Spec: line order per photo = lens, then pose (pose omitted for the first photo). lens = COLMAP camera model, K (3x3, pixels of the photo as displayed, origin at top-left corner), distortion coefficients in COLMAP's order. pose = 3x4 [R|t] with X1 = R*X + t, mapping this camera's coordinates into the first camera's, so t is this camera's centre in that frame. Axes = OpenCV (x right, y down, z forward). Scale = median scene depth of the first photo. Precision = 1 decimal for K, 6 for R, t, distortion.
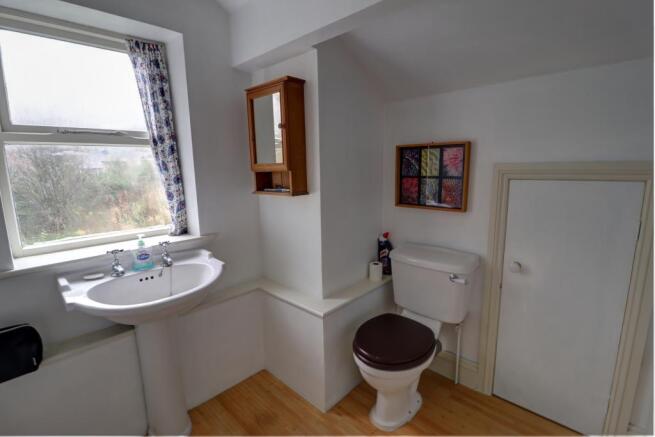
lens RADIAL K [[311.6, 0, 326.5], [0, 311.6, 222.1], [0, 0, 1]] dist [0.015792, -0.000399]
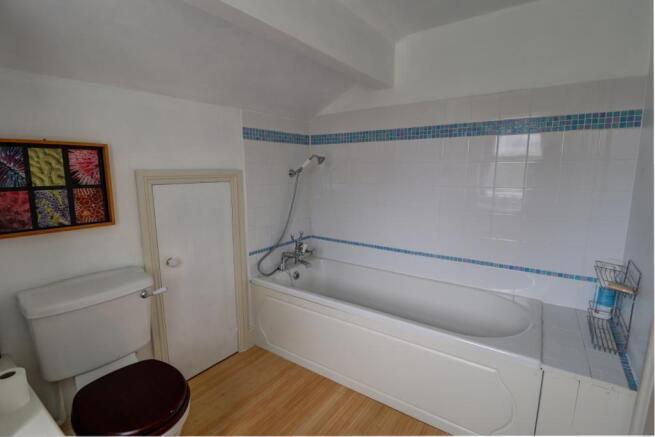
lens RADIAL K [[311.6, 0, 328.5], [0, 311.6, 216.6], [0, 0, 1]] dist [0.015792, -0.000399]
pose [[-0.145036, -0.139855, 0.979492, -0.490952], [0.181634, 0.969373, 0.165305, -0.085529], [-0.972612, 0.201884, -0.115192, 0.486730]]
